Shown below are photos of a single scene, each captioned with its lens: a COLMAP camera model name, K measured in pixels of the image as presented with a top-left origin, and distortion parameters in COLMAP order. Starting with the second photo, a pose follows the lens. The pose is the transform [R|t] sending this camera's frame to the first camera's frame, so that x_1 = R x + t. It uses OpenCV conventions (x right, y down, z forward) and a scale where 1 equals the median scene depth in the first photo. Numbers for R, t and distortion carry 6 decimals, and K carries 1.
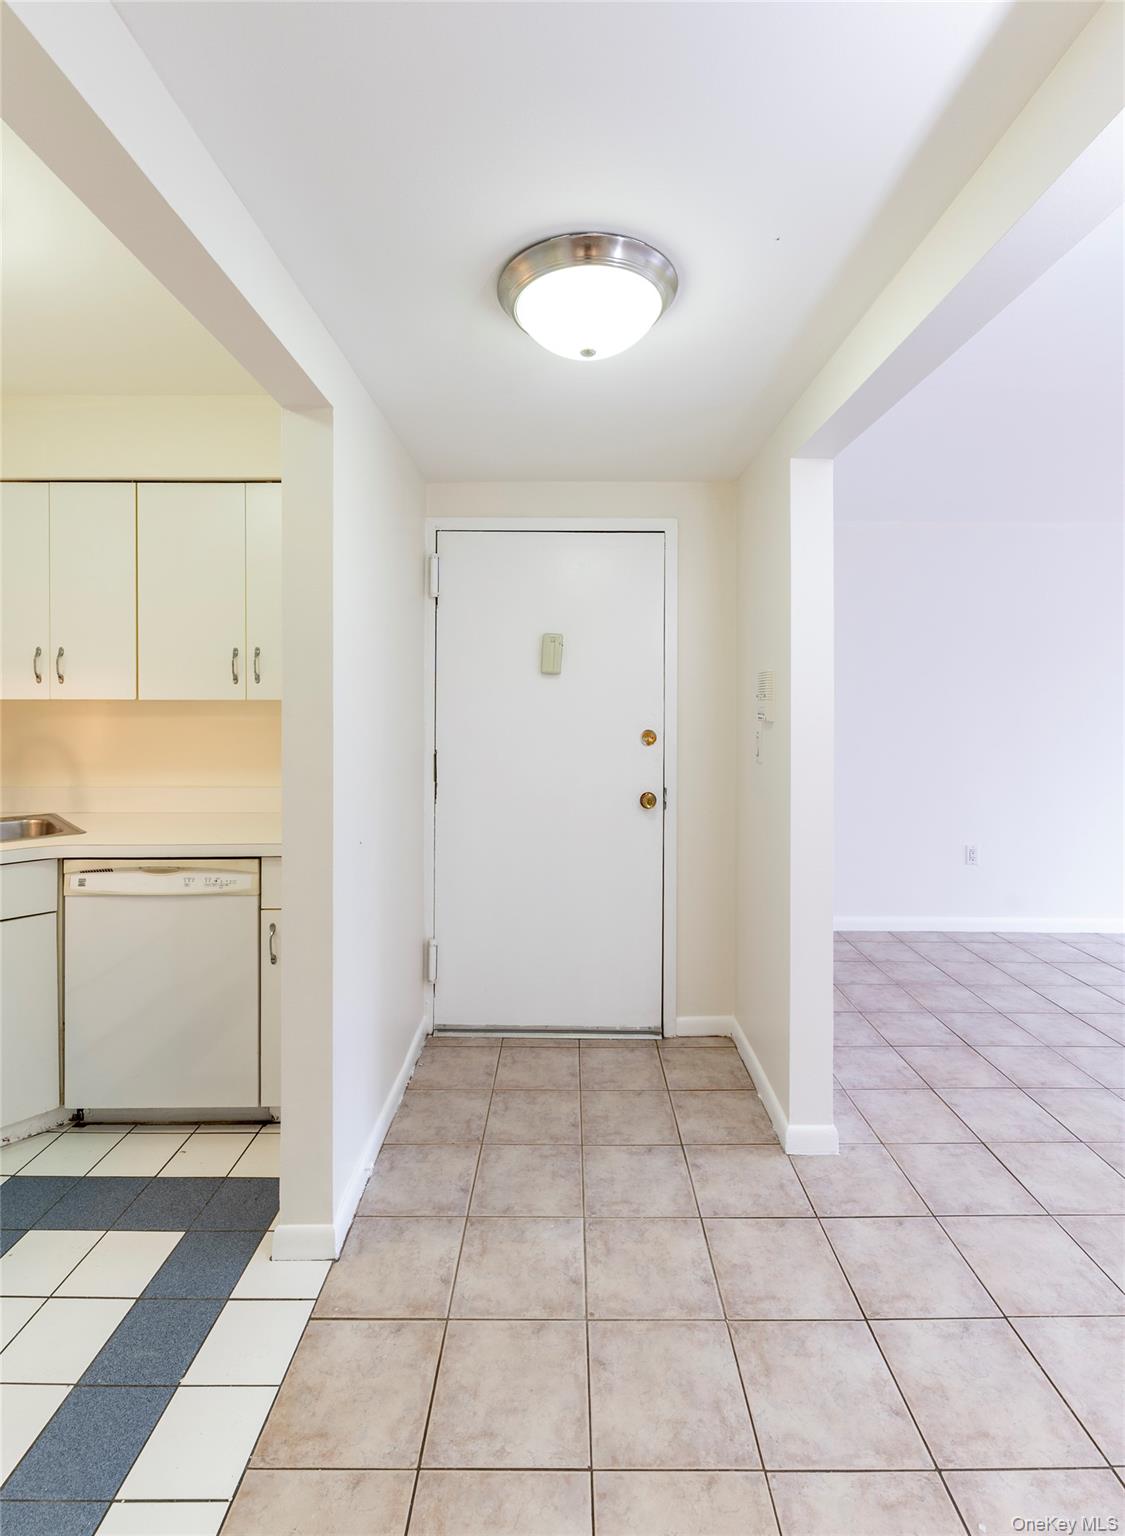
lens RADIAL K [[709.9, 0, 566.3], [0, 709.9, 701.7], [0, 0, 1]] dist [-0.002288, -0.001094]
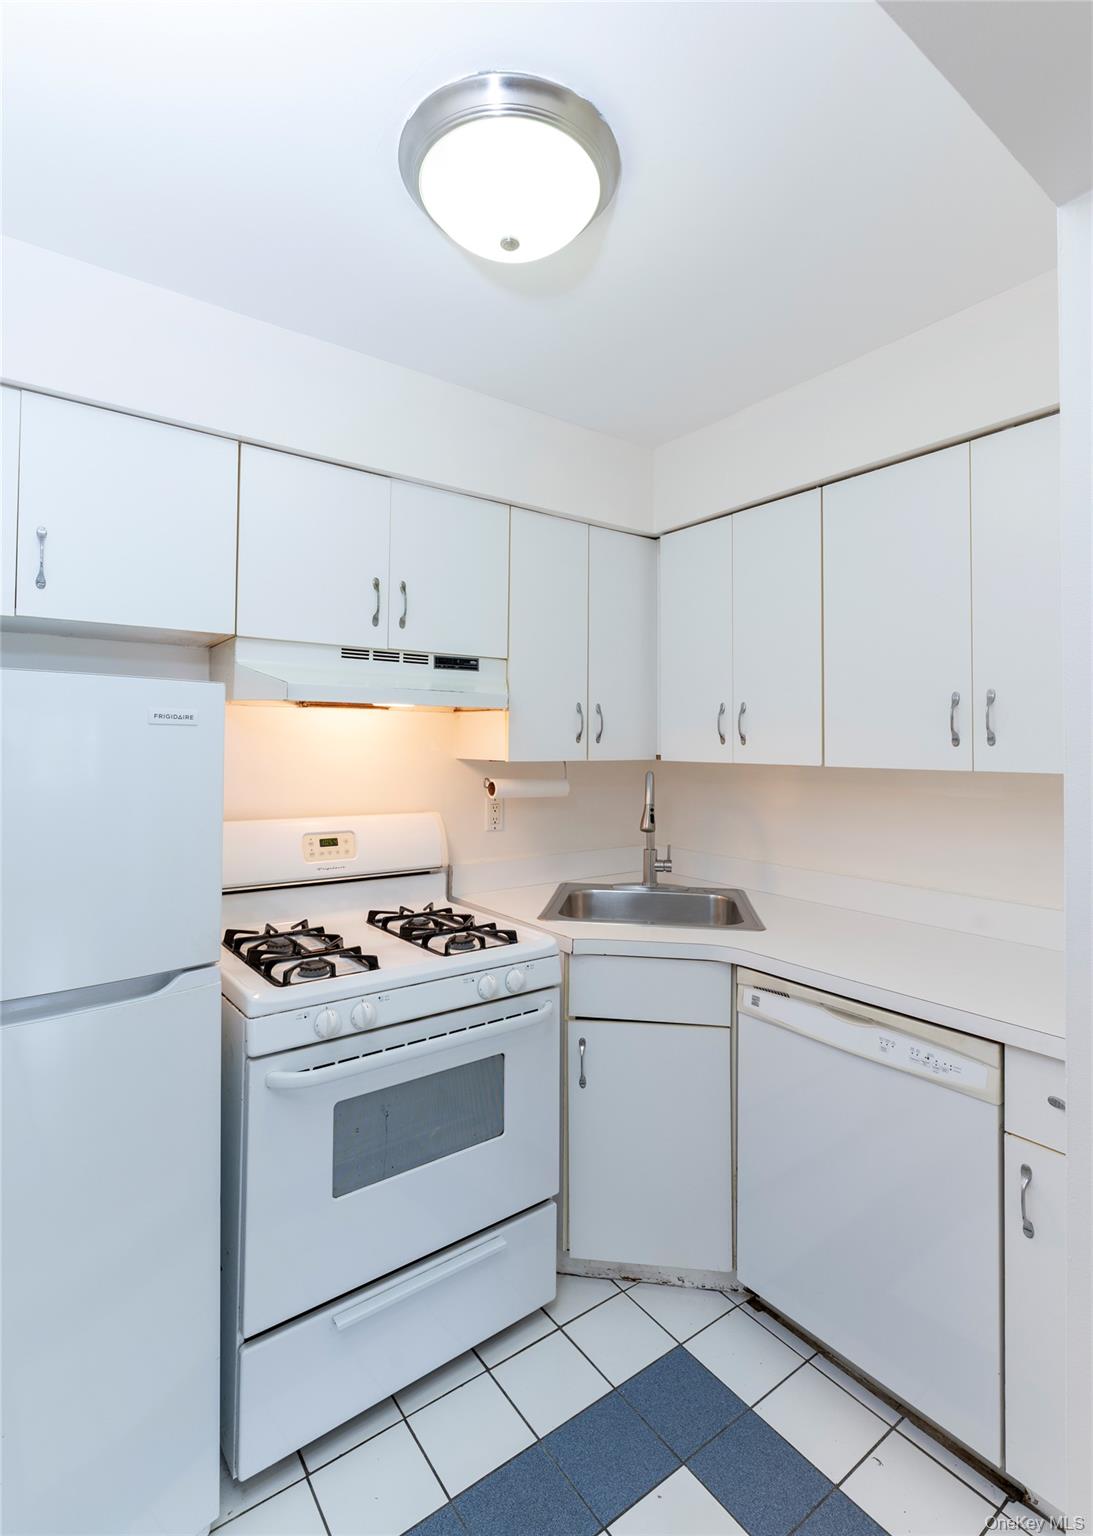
lens RADIAL K [[730.1, 0, 548.6], [0, 730.1, 727.6], [0, 0, 1]] dist [-0.002696, -0.000242]
pose [[0.592590, -0.014838, -0.805368, -0.161350], [-0.006257, 0.999715, -0.023023, -0.028346], [0.805480, 0.018683, 0.592328, 0.327744]]
